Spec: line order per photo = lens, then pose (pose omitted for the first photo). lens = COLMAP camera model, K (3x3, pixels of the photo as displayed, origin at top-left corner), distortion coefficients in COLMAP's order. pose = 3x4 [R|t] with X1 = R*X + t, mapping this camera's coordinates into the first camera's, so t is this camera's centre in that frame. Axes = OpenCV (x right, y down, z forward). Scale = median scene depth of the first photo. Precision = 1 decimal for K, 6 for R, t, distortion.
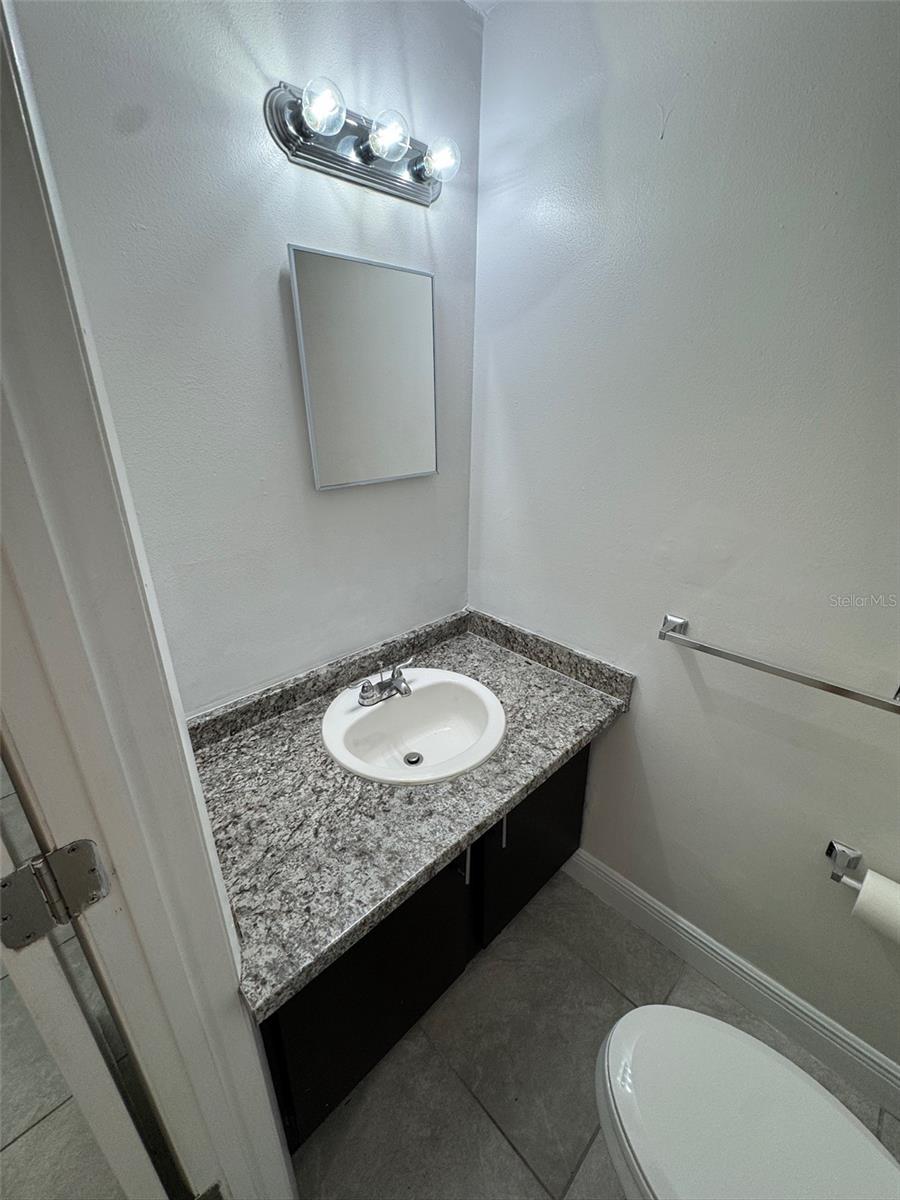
lens RADIAL K [[478.6, 0, 451.3], [0, 478.6, 597.6], [0, 0, 1]] dist [-0.002932, 0.000221]
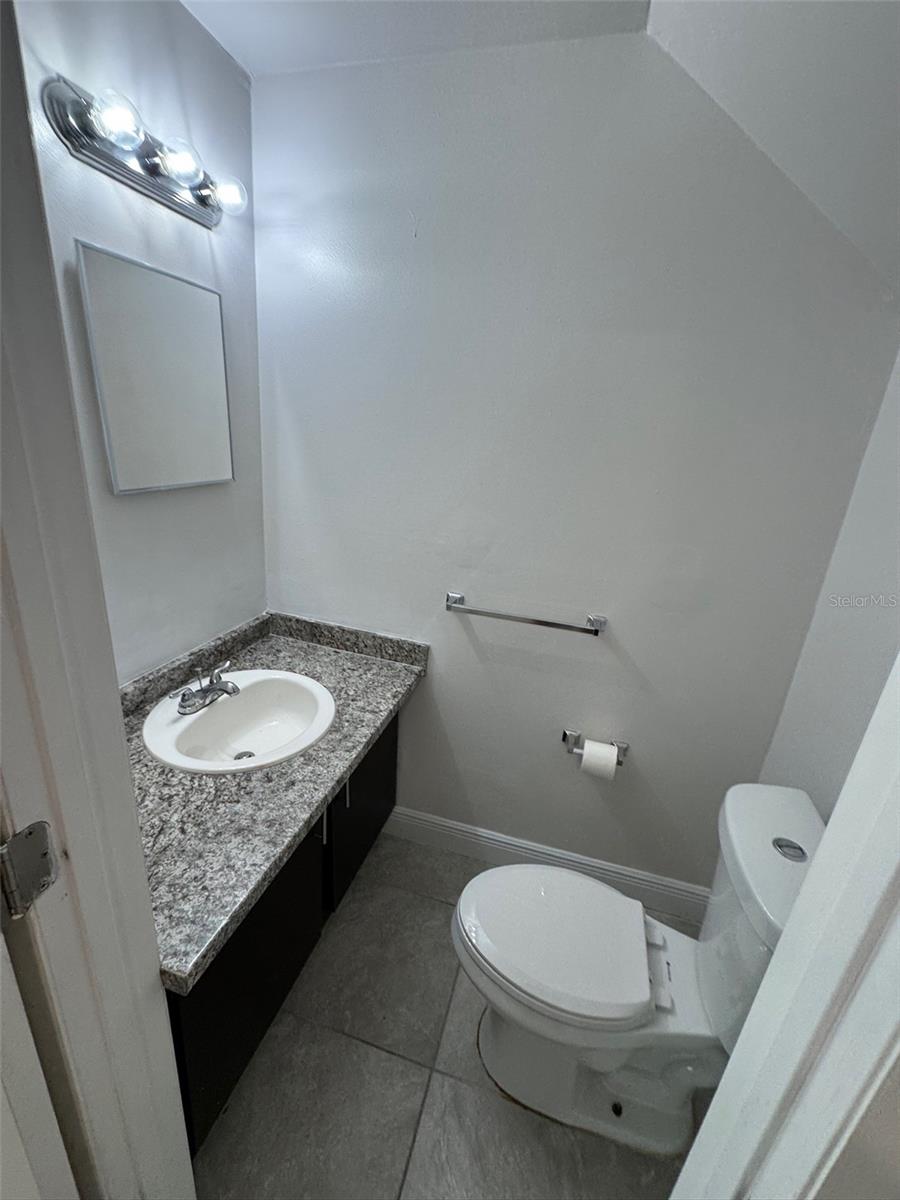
lens RADIAL K [[478.6, 0, 451.3], [0, 478.6, 596.9], [0, 0, 1]] dist [-0.002932, 0.000221]
pose [[0.864738, -0.093906, 0.493366, -0.194961], [0.108979, 0.994042, -0.001807, 0.053381], [-0.490257, 0.055329, 0.869820, -0.143075]]
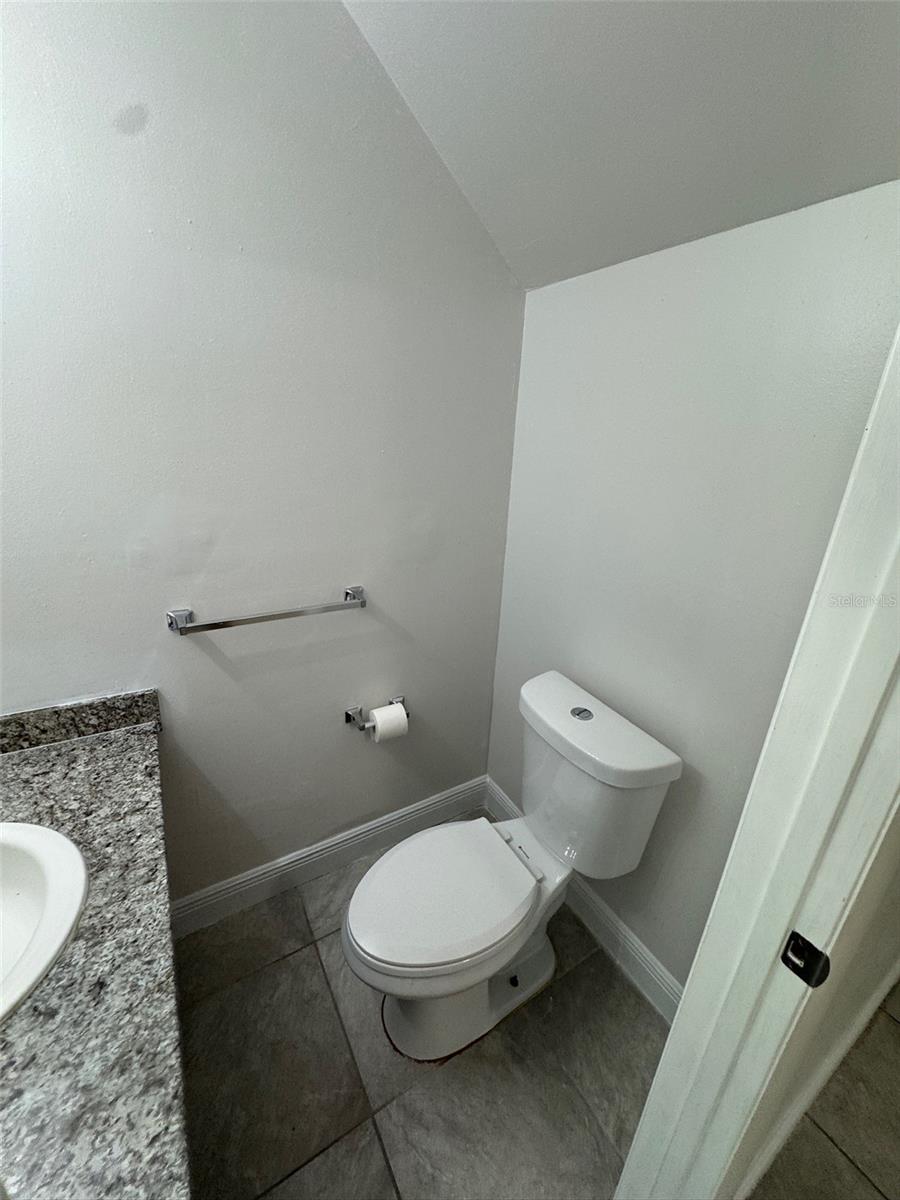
lens RADIAL K [[478.6, 0, 452.7], [0, 478.6, 599.7], [0, 0, 1]] dist [-0.002932, 0.000221]
pose [[0.222120, -0.325138, 0.919211, -0.316514], [0.305919, 0.918395, 0.250926, -0.056705], [-0.925784, 0.225468, 0.303459, 0.175190]]
